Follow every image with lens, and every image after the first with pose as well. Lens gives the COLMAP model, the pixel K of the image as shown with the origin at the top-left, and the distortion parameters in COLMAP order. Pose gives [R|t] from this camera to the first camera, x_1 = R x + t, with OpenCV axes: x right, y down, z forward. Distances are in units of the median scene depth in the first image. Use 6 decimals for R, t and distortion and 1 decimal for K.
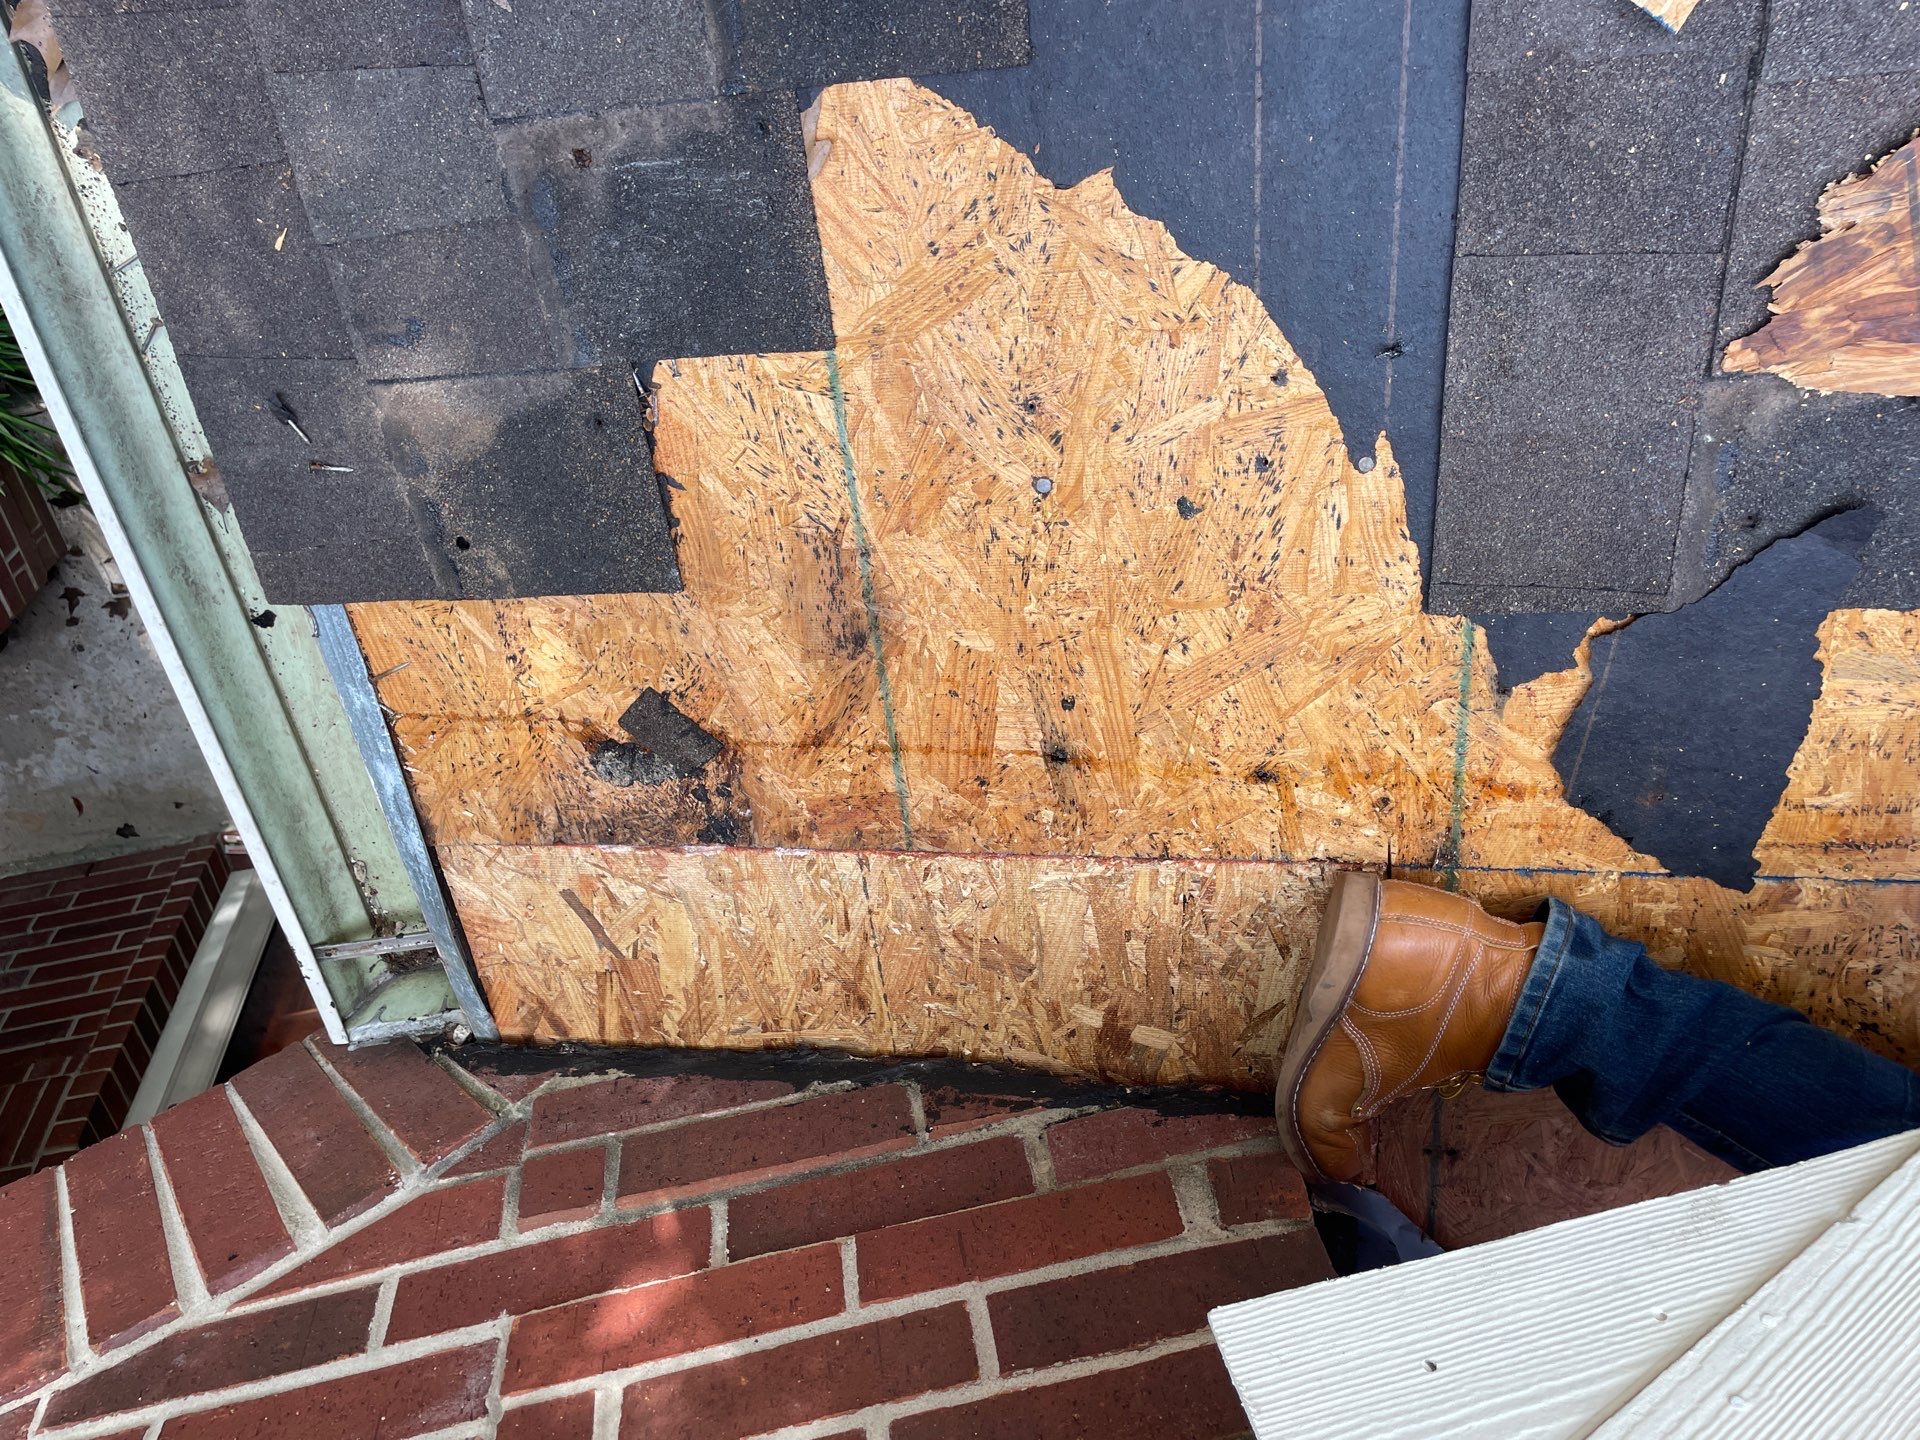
lens RADIAL K [[1441.4, 0, 956.7], [0, 1441.4, 733.2], [0, 0, 1]] dist [0.038881, -0.043256]
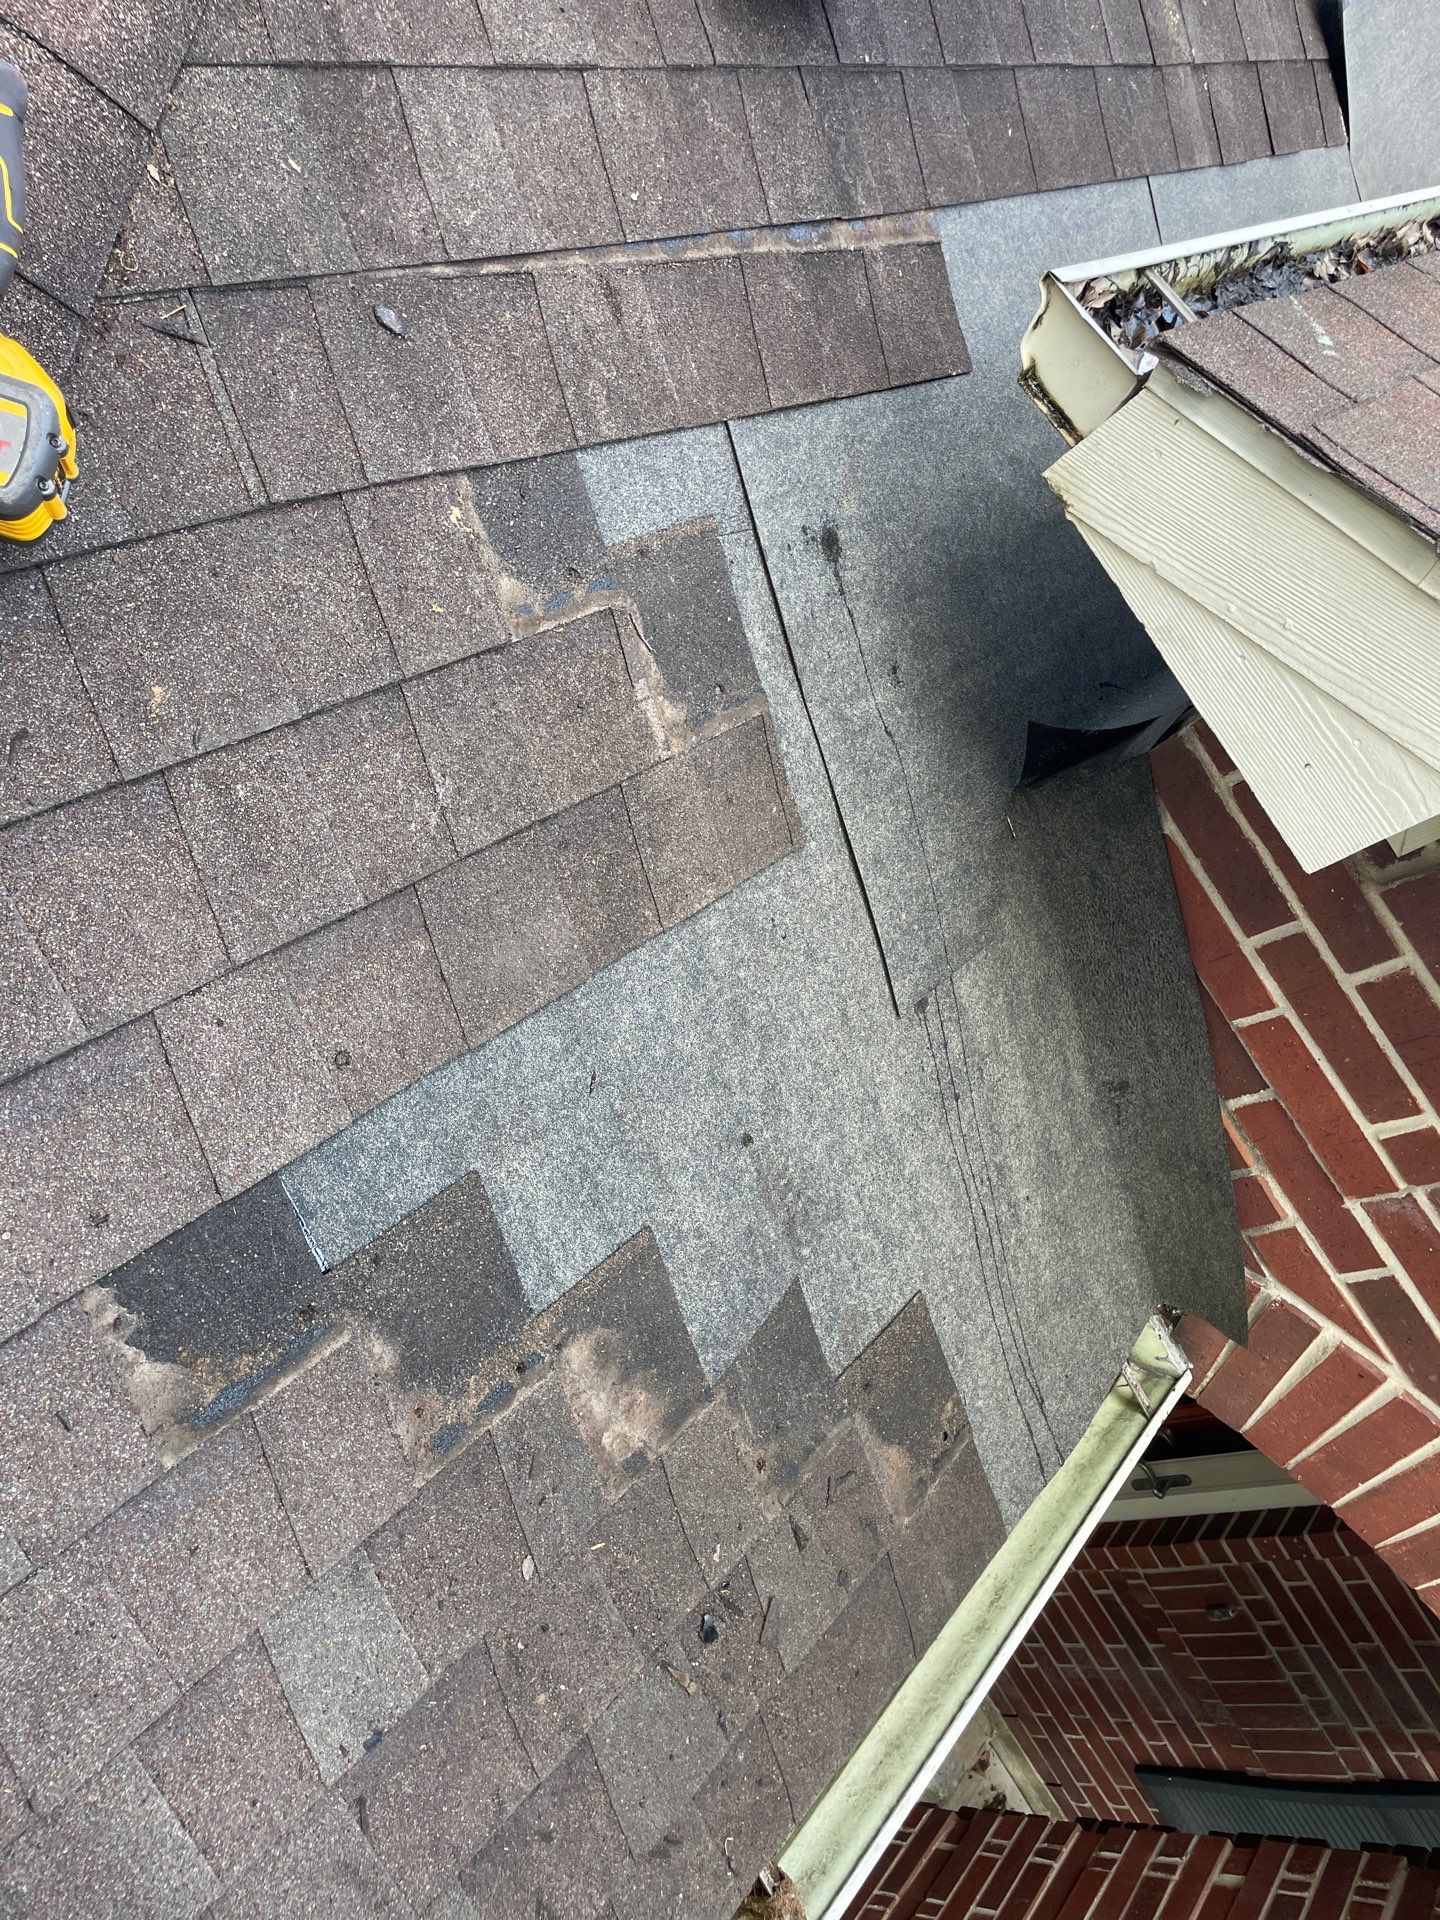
lens RADIAL K [[1441.4, 0, 712.4], [0, 1441.4, 941.1], [0, 0, 1]] dist [0.038881, -0.043256]
pose [[-0.358068, -0.931443, -0.064816, 0.310639], [0.907559, -0.363515, 0.210220, -0.457857], [-0.219370, 0.016449, 0.975503, -0.411979]]
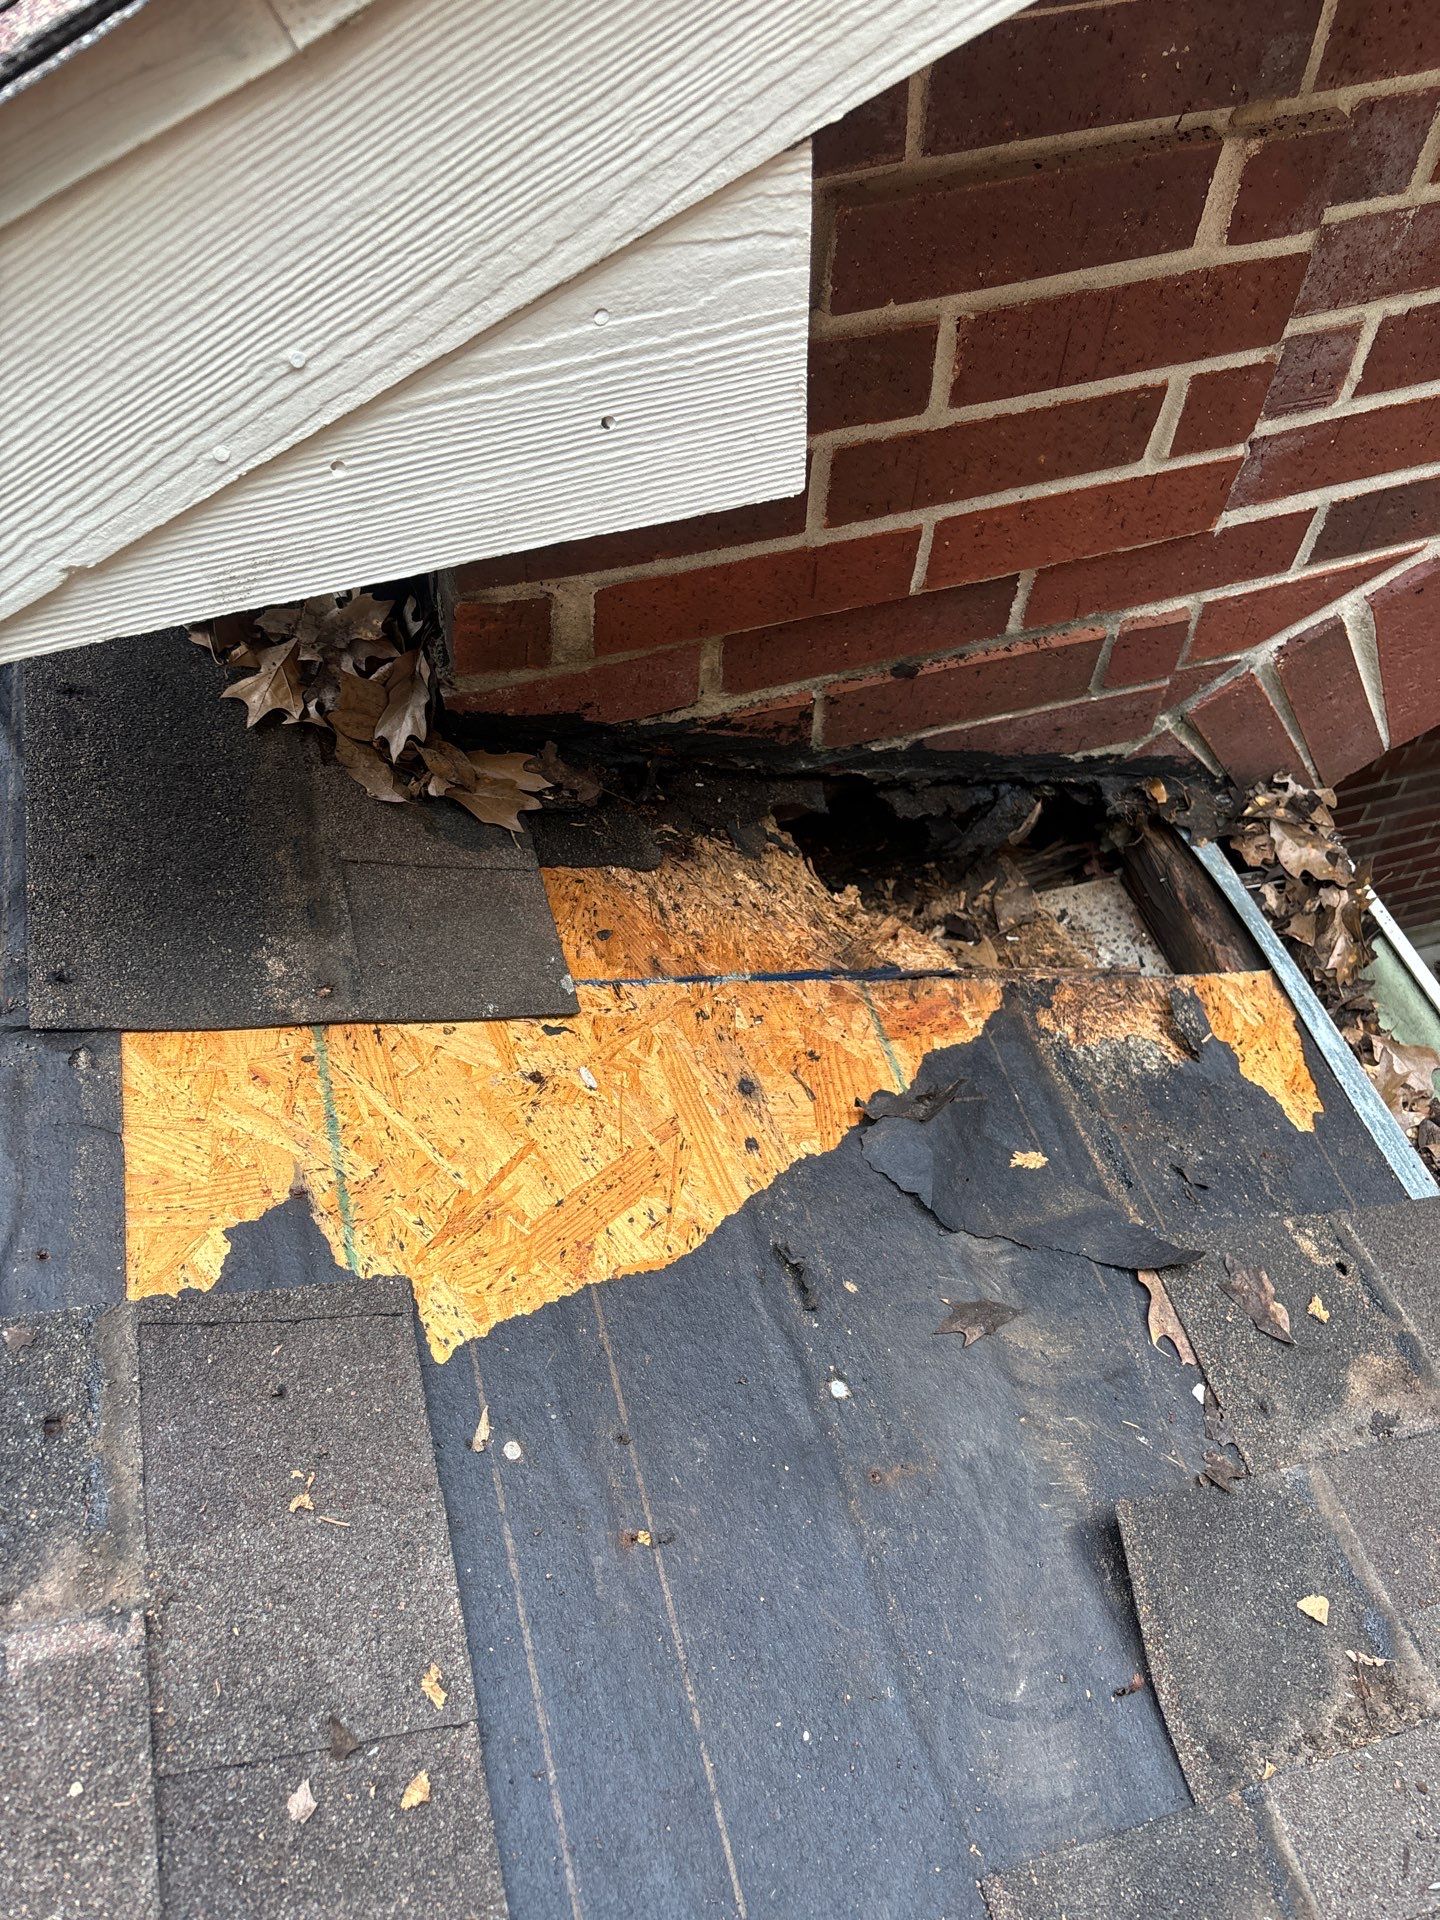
lens RADIAL K [[1441.4, 0, 722.0], [0, 1441.4, 944.2], [0, 0, 1]] dist [0.038881, -0.043256]
pose [[-0.972861, 0.032543, -0.229089, 0.285190], [-0.058966, -0.992241, 0.109457, 0.007161], [-0.223749, 0.119995, 0.967232, 0.091512]]
